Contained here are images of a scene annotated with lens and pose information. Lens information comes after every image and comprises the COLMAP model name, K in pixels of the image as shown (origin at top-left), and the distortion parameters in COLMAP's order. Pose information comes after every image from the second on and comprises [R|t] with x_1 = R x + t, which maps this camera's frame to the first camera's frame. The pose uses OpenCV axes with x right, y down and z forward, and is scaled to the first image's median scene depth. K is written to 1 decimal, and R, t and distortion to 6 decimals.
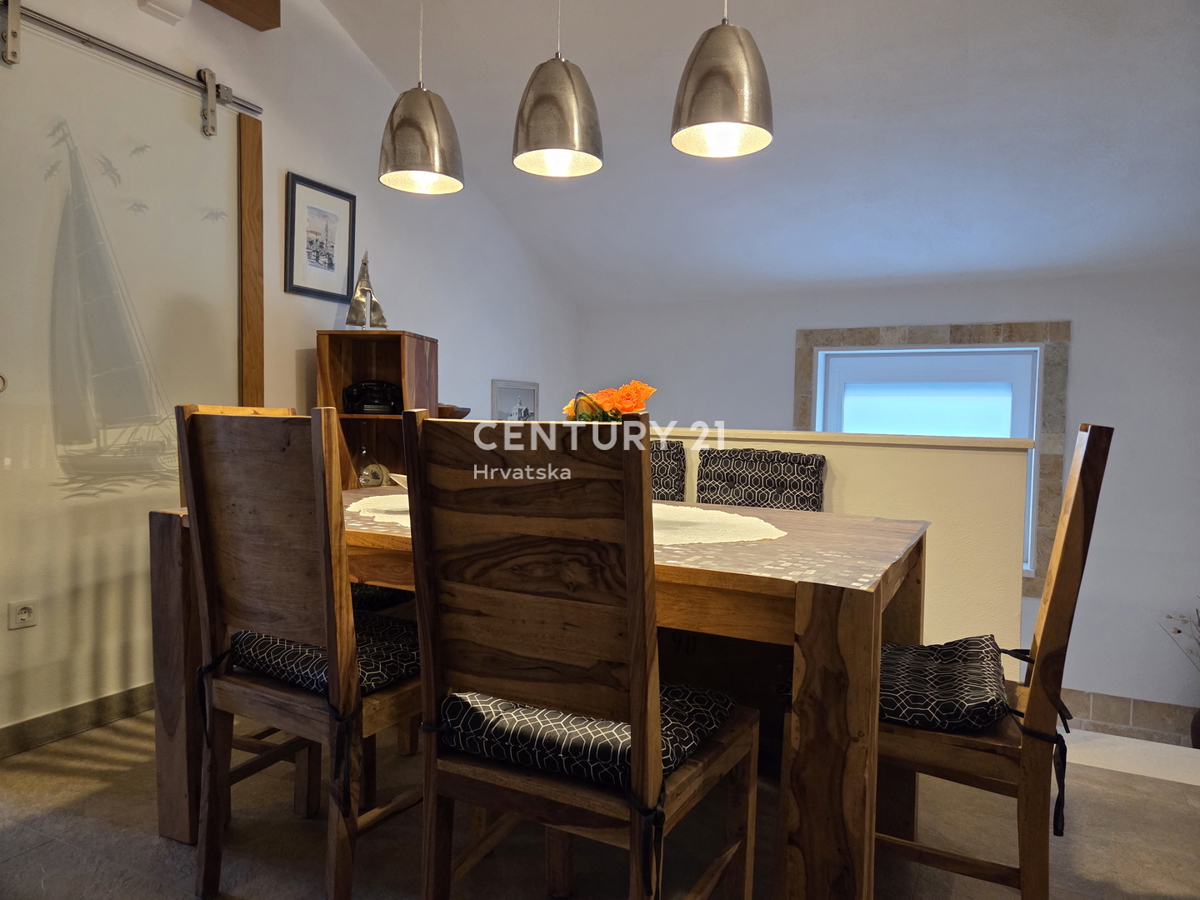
lens RADIAL K [[802.6, 0, 606.1], [0, 802.6, 453.7], [0, 0, 1]] dist [0.057308, -0.039565]
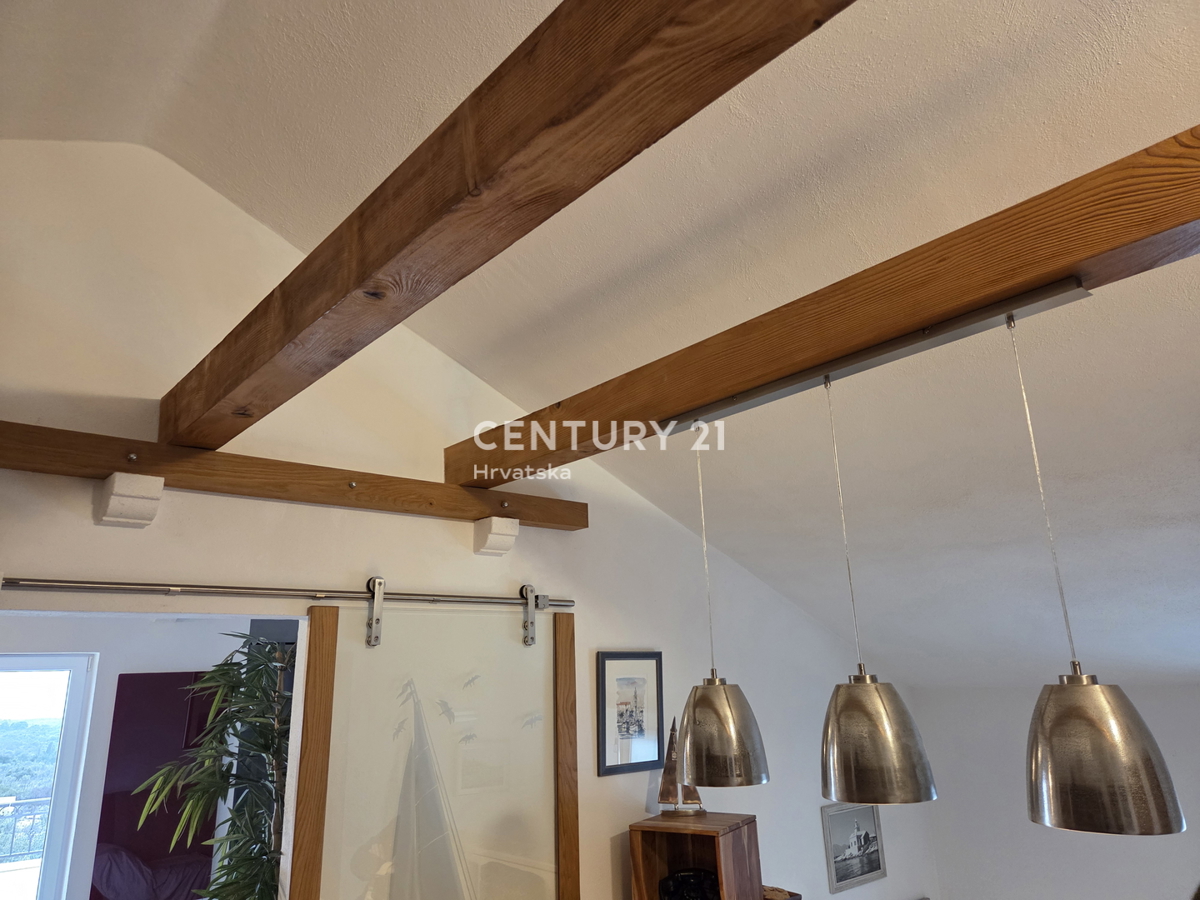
lens RADIAL K [[802.6, 0, 603.8], [0, 802.6, 442.9], [0, 0, 1]] dist [0.057308, -0.039565]
pose [[0.922431, -0.153980, -0.354134, 0.025851], [0.031594, 0.944081, -0.328197, -0.327736], [0.384867, 0.291550, 0.875715, 0.030367]]
